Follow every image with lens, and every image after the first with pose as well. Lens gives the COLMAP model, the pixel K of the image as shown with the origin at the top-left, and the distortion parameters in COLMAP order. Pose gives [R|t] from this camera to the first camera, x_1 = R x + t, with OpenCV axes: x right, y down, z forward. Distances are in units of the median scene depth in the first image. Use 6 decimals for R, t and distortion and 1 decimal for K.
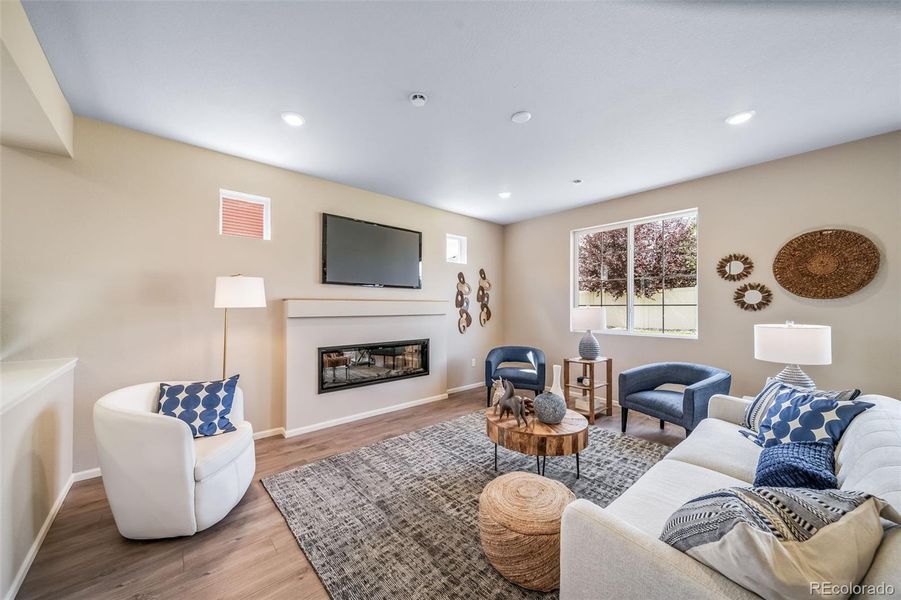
lens RADIAL K [[321.5, 0, 442.0], [0, 321.5, 304.6], [0, 0, 1]] dist [0.007709, -0.001185]
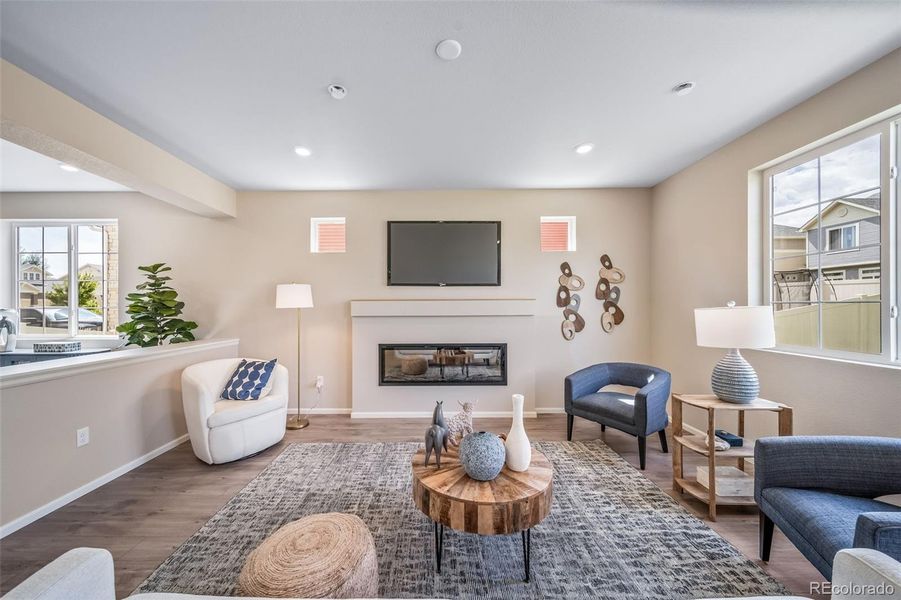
lens RADIAL K [[321.5, 0, 440.6], [0, 321.5, 305.7], [0, 0, 1]] dist [0.007709, -0.001185]
pose [[0.757110, -0.007021, -0.653250, 0.502565], [0.009469, 0.999955, 0.000227, 0.004019], [0.653219, -0.006358, 0.757143, 0.301306]]
